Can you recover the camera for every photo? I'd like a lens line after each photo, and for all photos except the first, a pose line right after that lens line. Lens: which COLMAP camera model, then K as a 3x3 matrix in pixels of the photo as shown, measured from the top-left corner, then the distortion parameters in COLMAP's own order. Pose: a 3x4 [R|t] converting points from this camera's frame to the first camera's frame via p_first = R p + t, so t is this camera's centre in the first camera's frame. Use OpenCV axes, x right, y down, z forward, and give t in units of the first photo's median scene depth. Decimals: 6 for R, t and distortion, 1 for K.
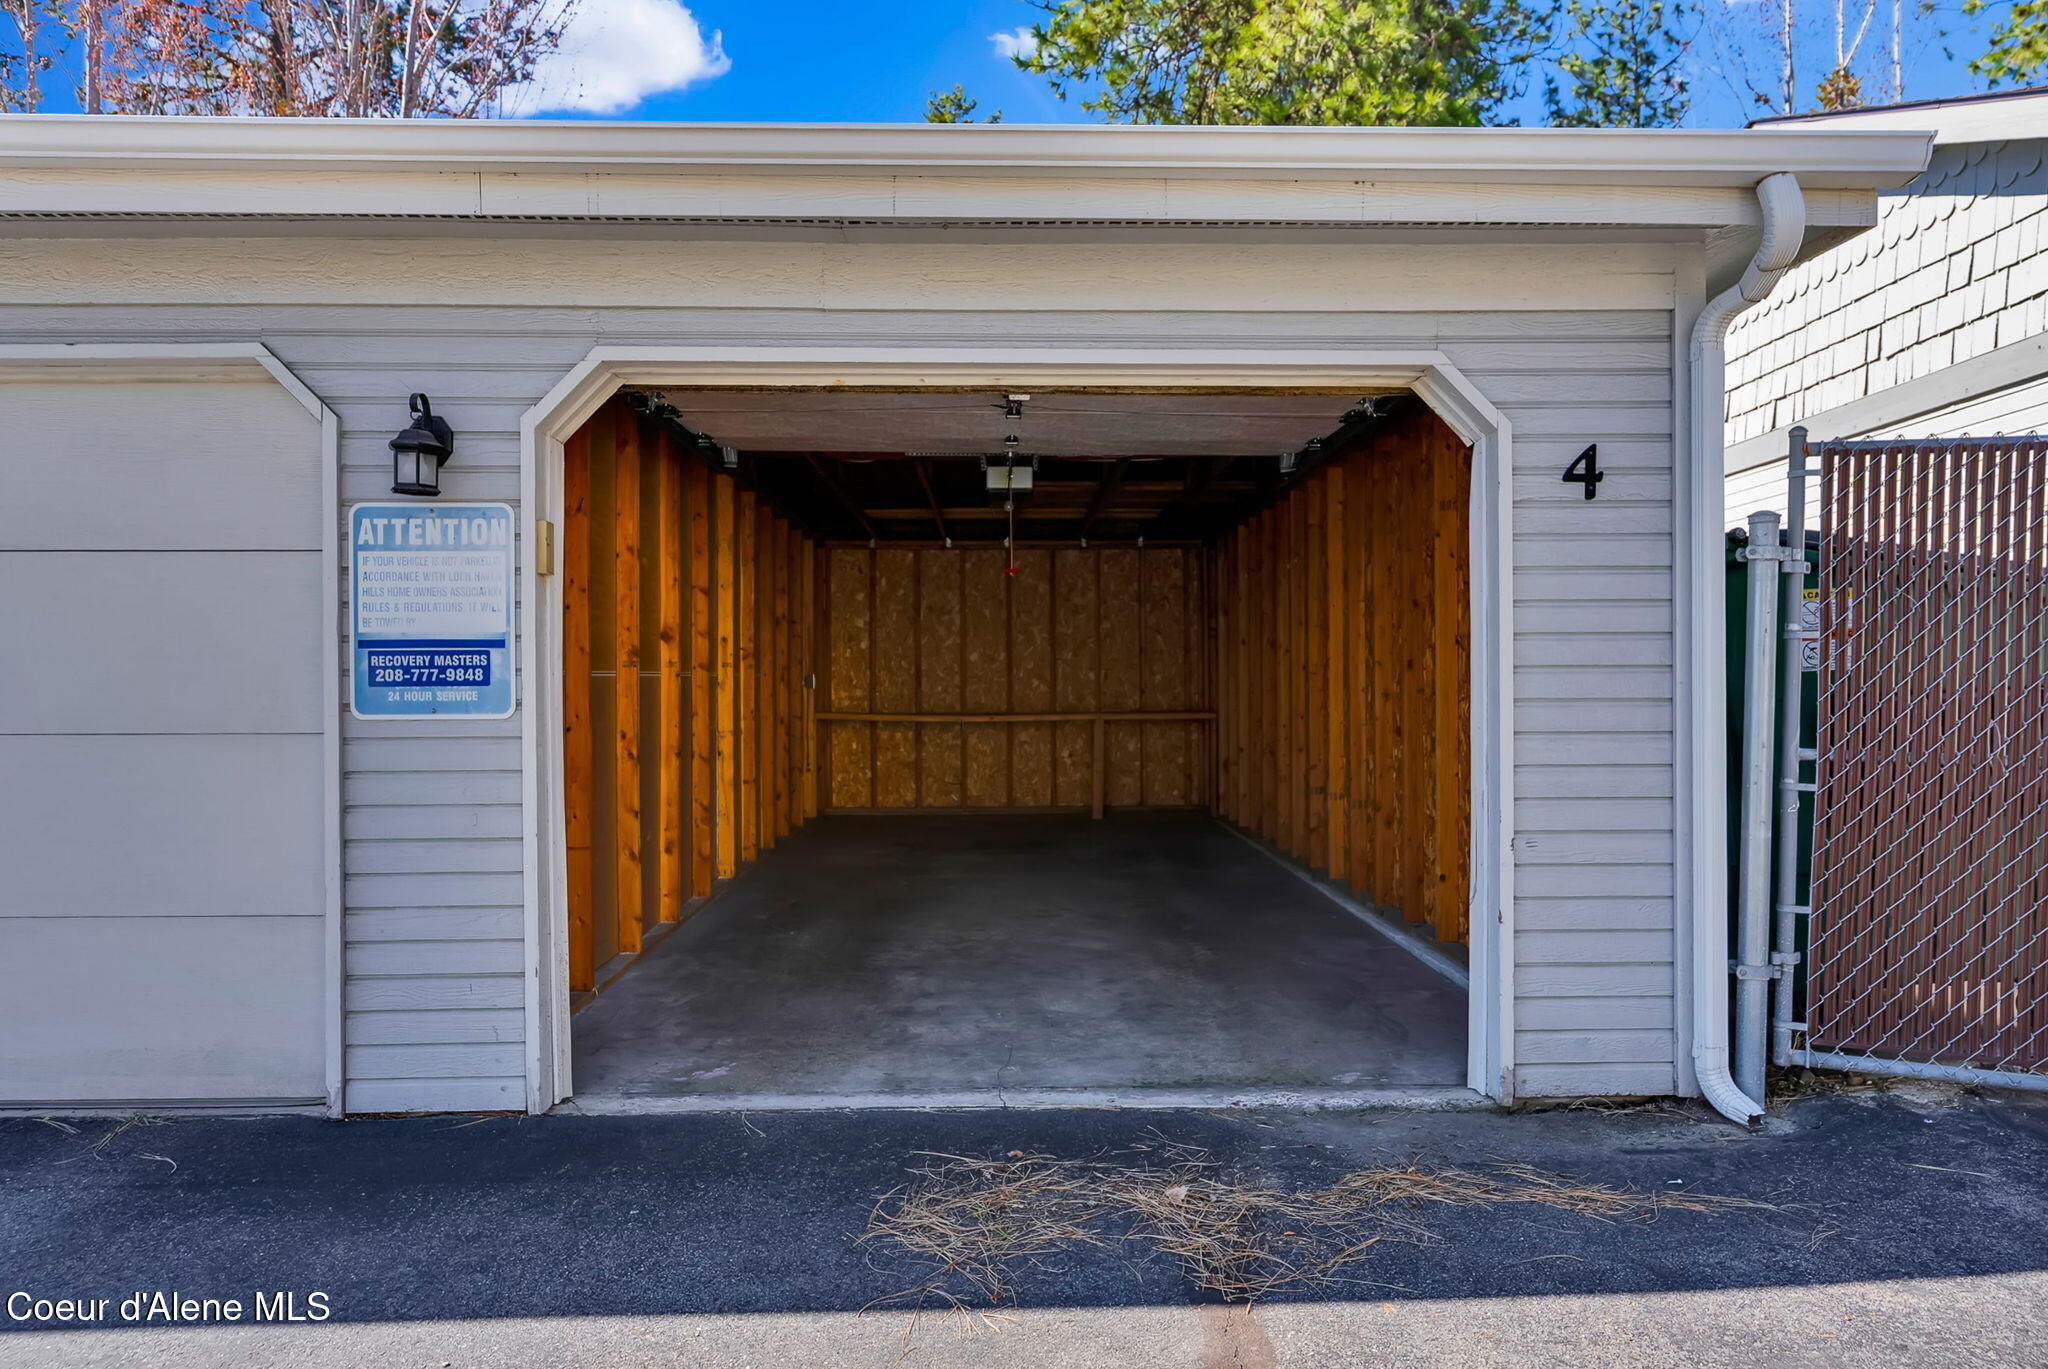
lens RADIAL K [[1176.2, 0, 1024.0], [0, 1176.2, 684.5], [0, 0, 1]] dist [-0.007417, -0.001156]
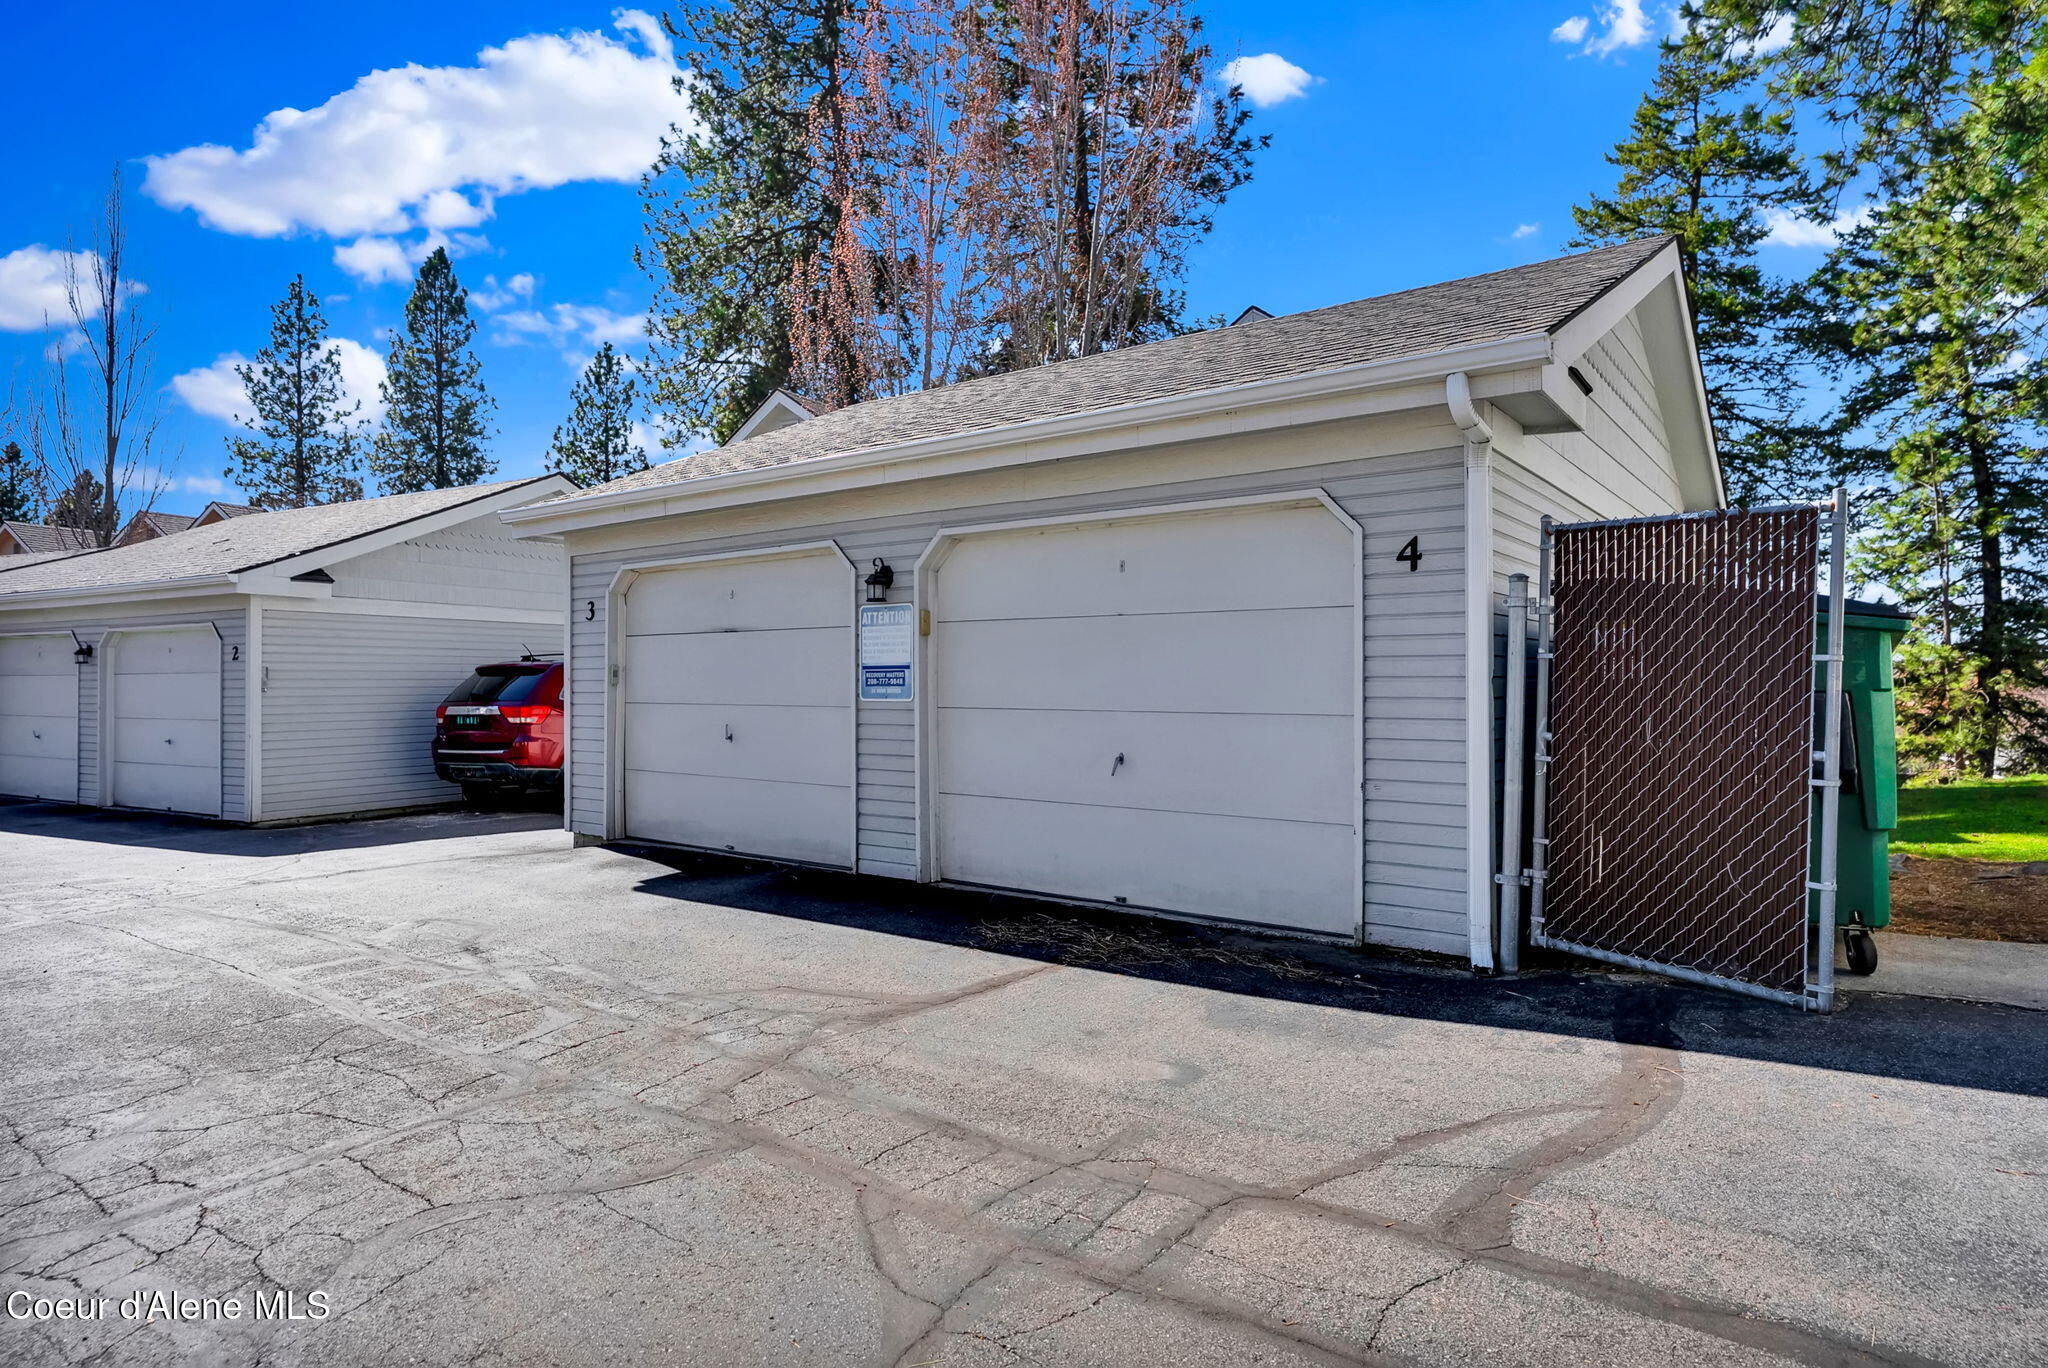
lens RADIAL K [[1134.3, 0, 1024.0], [0, 1134.3, 684.0], [0, 0, 1]] dist [-0.002874, 0.001440]
pose [[0.785799, 0.002971, -0.618475, 1.039863], [-0.000879, 0.999993, 0.003687, -0.011451], [0.618481, -0.002353, 0.785796, -0.536123]]
